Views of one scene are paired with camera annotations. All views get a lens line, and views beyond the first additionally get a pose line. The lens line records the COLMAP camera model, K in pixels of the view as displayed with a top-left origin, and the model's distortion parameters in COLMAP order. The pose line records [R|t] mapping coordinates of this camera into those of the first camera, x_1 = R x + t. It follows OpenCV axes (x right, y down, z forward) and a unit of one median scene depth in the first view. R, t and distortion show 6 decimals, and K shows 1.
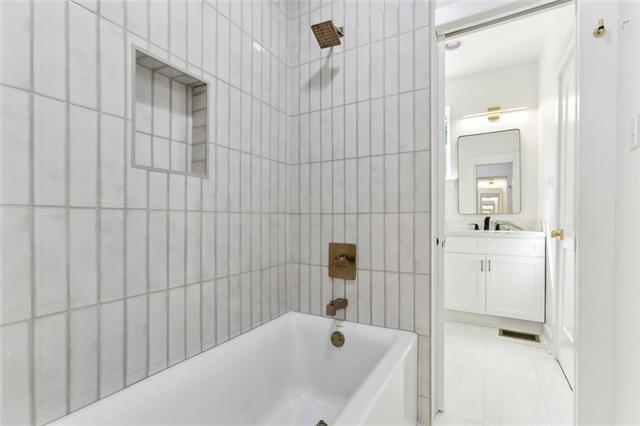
lens RADIAL K [[297.0, 0, 321.1], [0, 297.0, 224.2], [0, 0, 1]] dist [-0.000514, -0.000192]
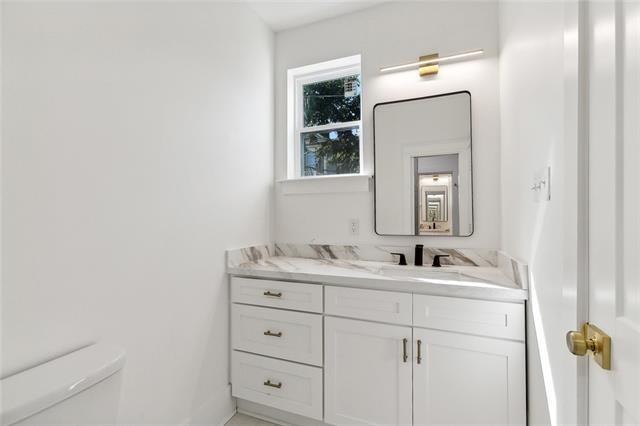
lens RADIAL K [[292.9, 0, 320.0], [0, 292.9, 213.0], [0, 0, 1]] dist [-0.001358, 0.000165]
pose [[0.991236, -0.002684, 0.132077, 0.290416], [0.004468, 0.999903, -0.013216, -0.072951], [-0.132029, 0.013690, 0.991151, 0.457957]]
